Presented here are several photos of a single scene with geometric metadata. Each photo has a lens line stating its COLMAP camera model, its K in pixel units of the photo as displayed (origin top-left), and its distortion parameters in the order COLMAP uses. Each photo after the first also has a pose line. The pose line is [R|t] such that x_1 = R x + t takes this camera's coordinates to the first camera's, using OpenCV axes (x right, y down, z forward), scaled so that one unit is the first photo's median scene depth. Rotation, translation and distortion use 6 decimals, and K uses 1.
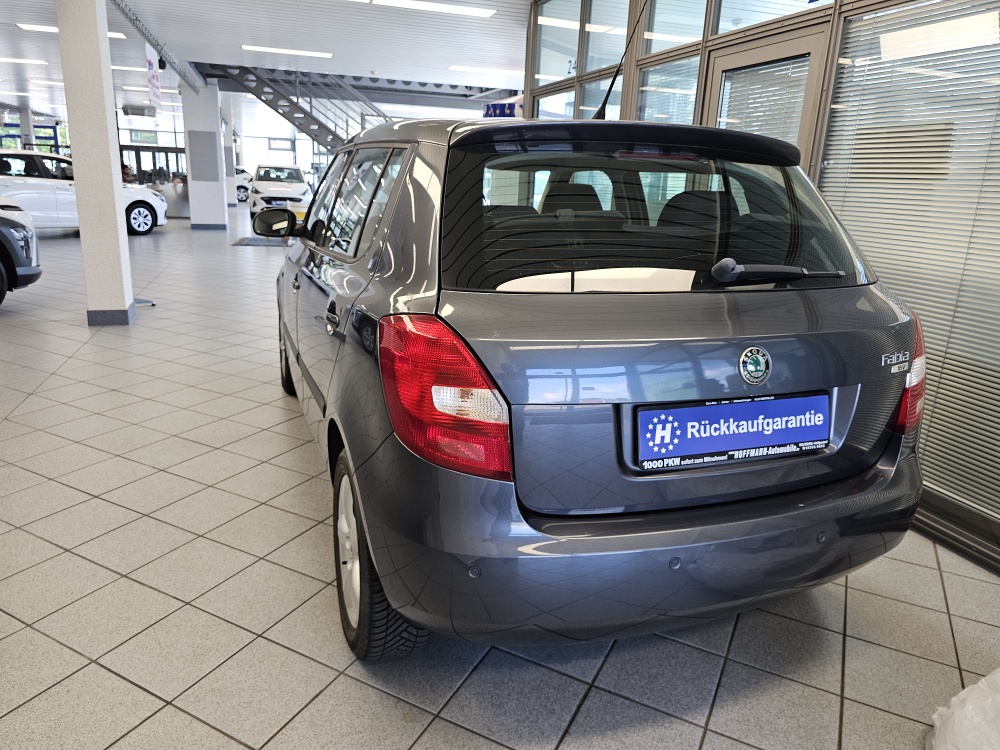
lens RADIAL K [[679.0, 0, 500.8], [0, 679.0, 377.9], [0, 0, 1]] dist [0.031633, -0.043059]
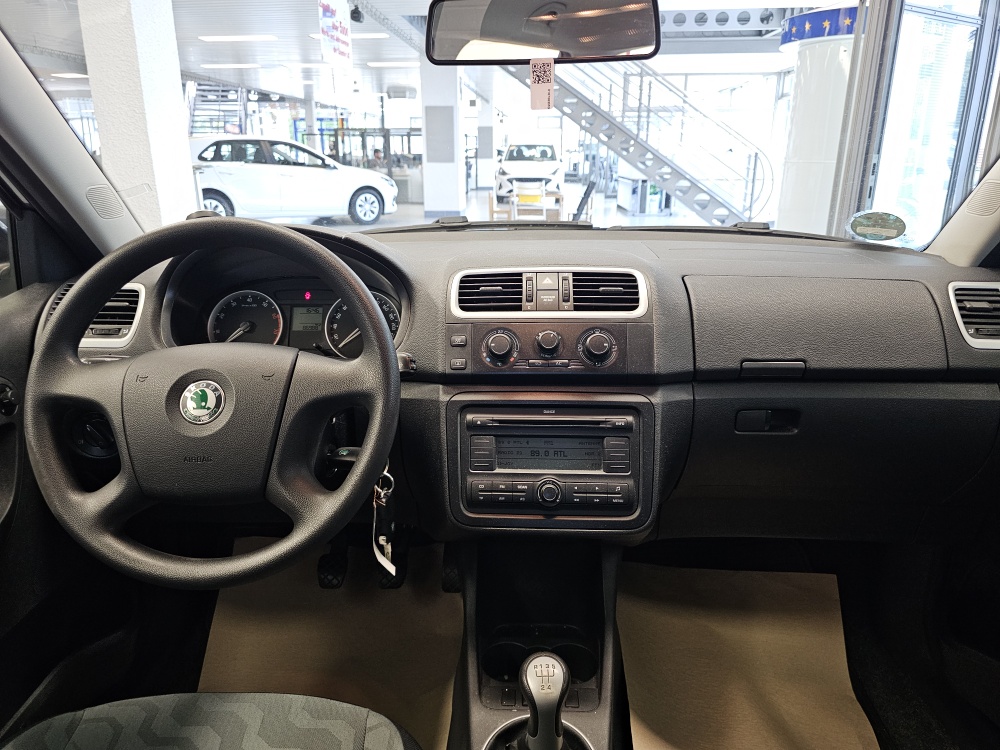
lens RADIAL K [[679.0, 0, 494.4], [0, 679.0, 366.2], [0, 0, 1]] dist [0.031633, -0.043059]
pose [[0.918214, 0.075480, -0.388827, -0.000217], [-0.070756, 0.997142, 0.026477, -0.053177], [0.389715, 0.003201, 0.920930, 0.218137]]
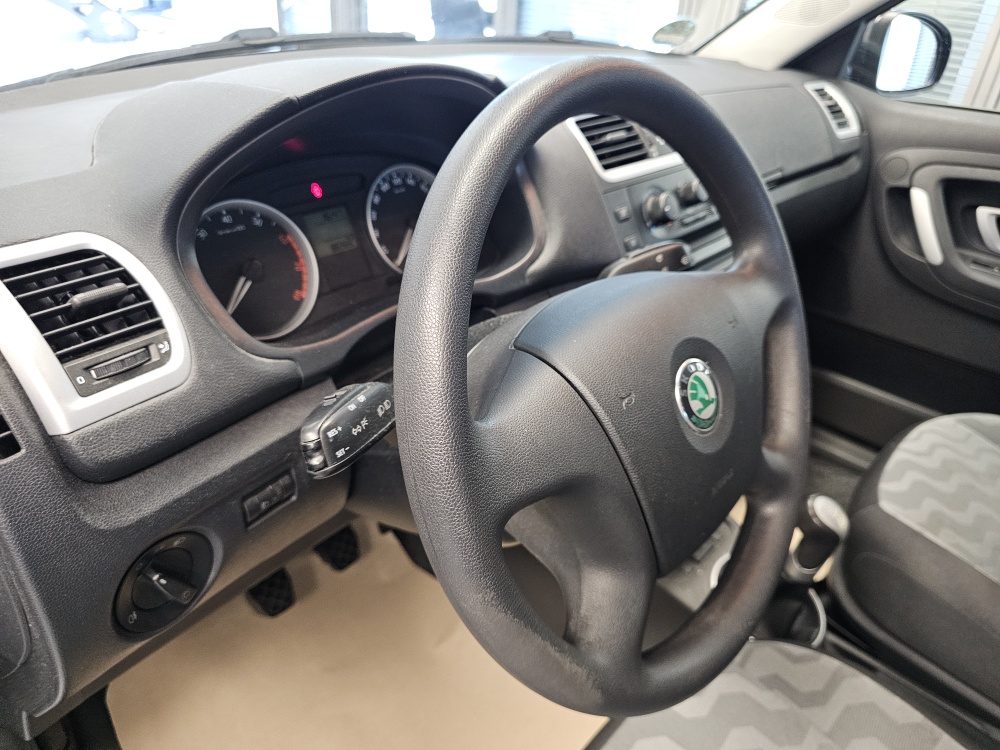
lens RADIAL K [[679.0, 0, 490.8], [0, 679.0, 395.3], [0, 0, 1]] dist [0.031633, -0.043059]
pose [[0.892443, -0.229619, 0.388357, -0.061907], [0.100450, 0.940317, 0.325135, -0.058503], [-0.439836, -0.251154, 0.862245, 0.235321]]
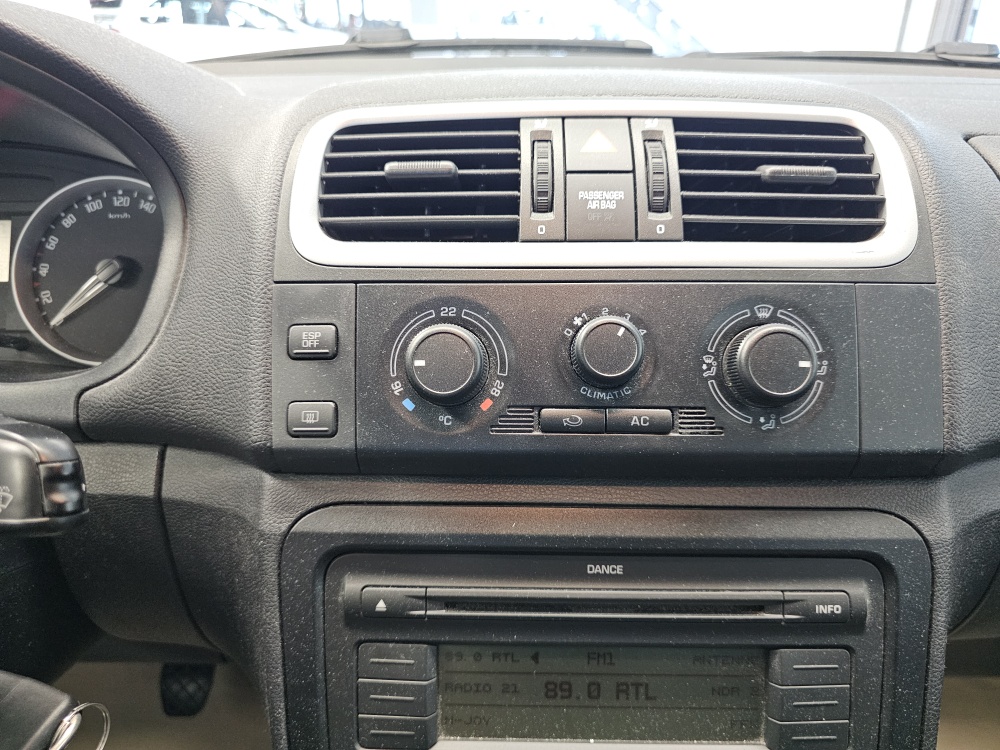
lens RADIAL K [[679.0, 0, 512.0], [0, 679.0, 373.9], [0, 0, 1]] dist [0.031633, -0.043059]
pose [[0.929055, 0.131915, -0.345622, -0.016911], [-0.069640, 0.979924, 0.186814, -0.057040], [0.363327, -0.149491, 0.919590, 0.261798]]
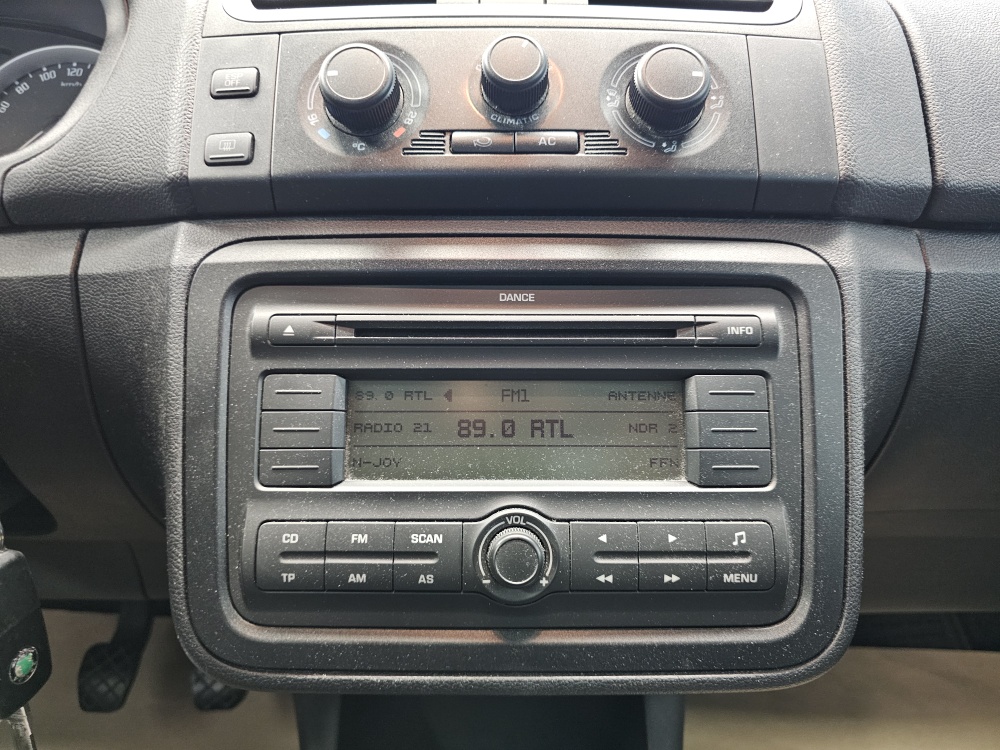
lens RADIAL K [[679.0, 0, 501.7], [0, 679.0, 370.5], [0, 0, 1]] dist [0.031633, -0.043059]
pose [[0.937688, 0.072507, -0.339830, -0.013857], [-0.070408, 0.997346, 0.018522, -0.045426], [0.340271, 0.006559, 0.940304, 0.261423]]
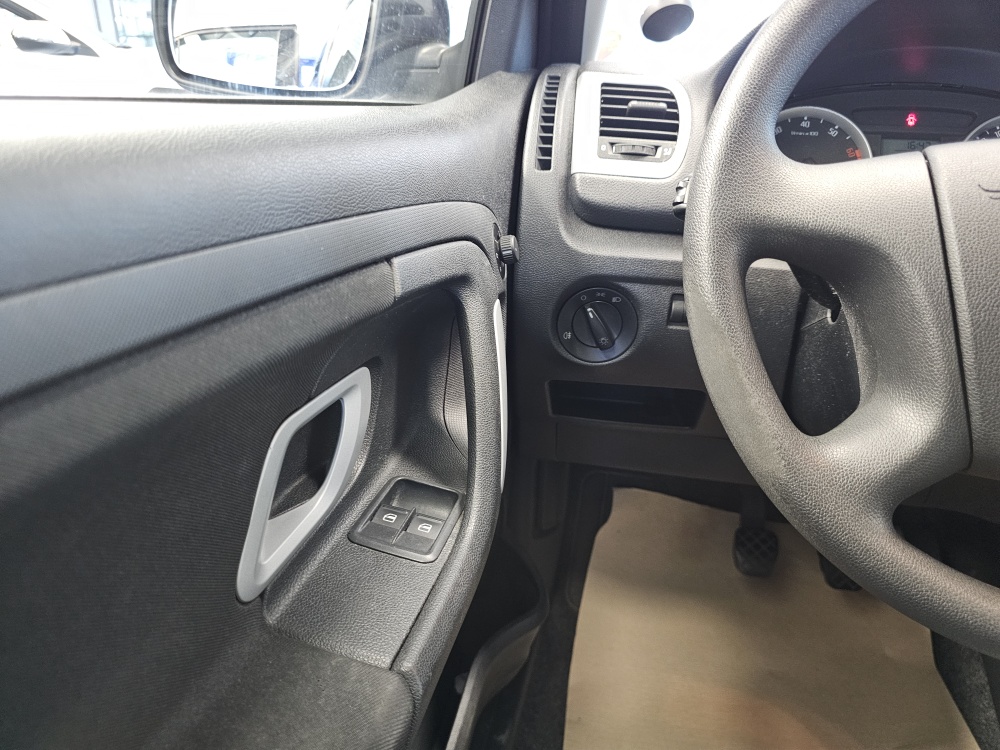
lens RADIAL K [[679.0, 0, 495.3], [0, 679.0, 377.7], [0, 0, 1]] dist [0.031633, -0.043059]
pose [[0.822516, 0.199802, -0.532491, -0.046694], [-0.139006, 0.978489, 0.152433, -0.043786], [0.551493, -0.051359, 0.832597, 0.227807]]
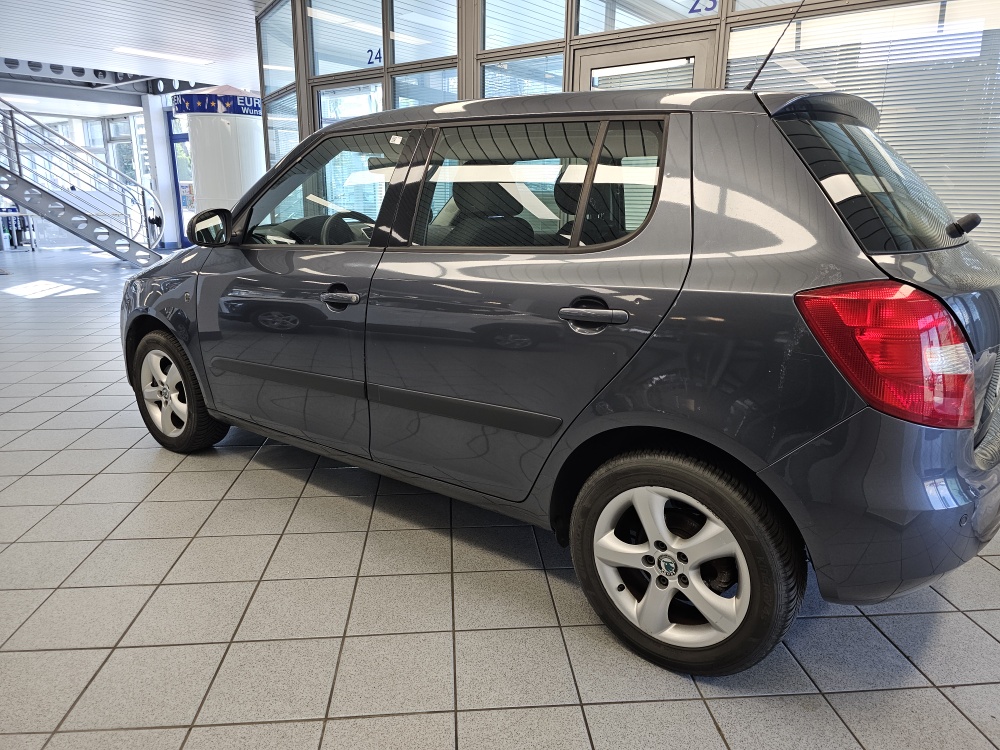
lens RADIAL K [[679.0, 0, 503.3], [0, 679.0, 360.8], [0, 0, 1]] dist [0.031633, -0.043059]
pose [[0.844260, -0.159644, 0.511604, -0.123550], [0.173006, 0.984680, 0.021766, -0.010490], [-0.507241, 0.070134, 0.858946, 0.047744]]
